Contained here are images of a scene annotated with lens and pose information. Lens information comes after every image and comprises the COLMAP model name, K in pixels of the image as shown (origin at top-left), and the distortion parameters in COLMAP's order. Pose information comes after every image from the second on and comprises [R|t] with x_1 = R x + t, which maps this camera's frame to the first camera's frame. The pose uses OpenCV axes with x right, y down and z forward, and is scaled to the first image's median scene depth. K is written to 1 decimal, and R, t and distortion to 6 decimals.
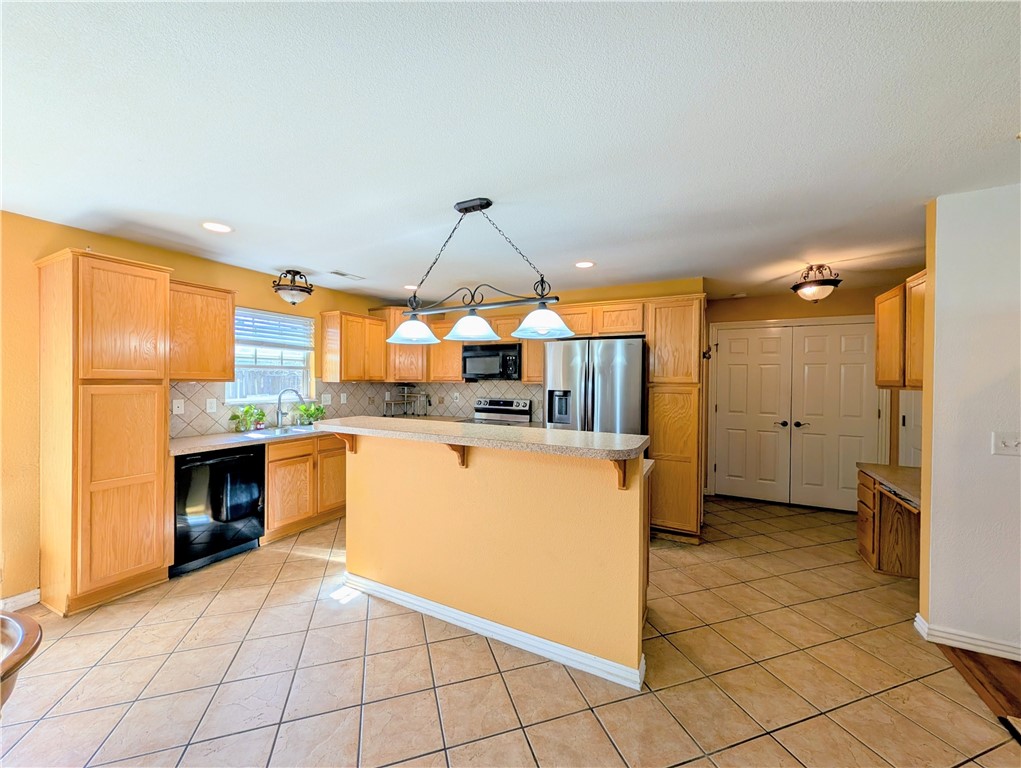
lens RADIAL K [[395.2, 0, 506.7], [0, 395.2, 382.2], [0, 0, 1]] dist [-0.000388, 0.000112]
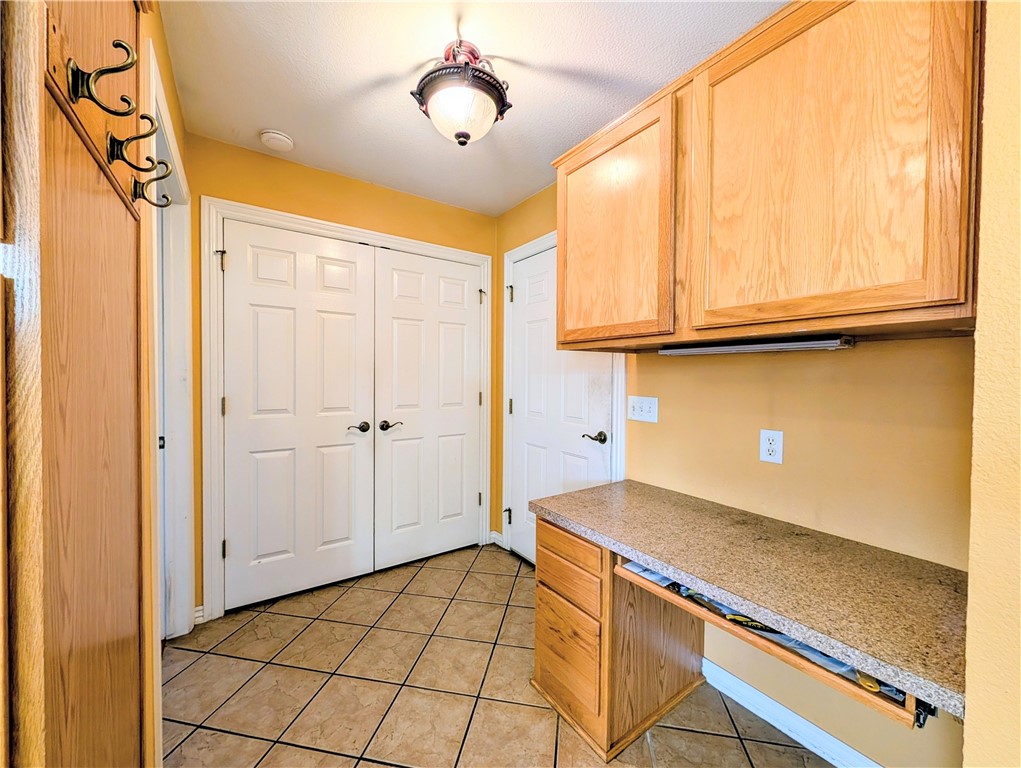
lens RADIAL K [[395.2, 0, 511.2], [0, 395.2, 384.5], [0, 0, 1]] dist [-0.000388, 0.000112]
pose [[0.472904, -0.022482, 0.880827, 0.358140], [0.004275, 0.999721, 0.023221, 0.039800], [-0.881104, -0.007216, 0.472868, 0.624683]]
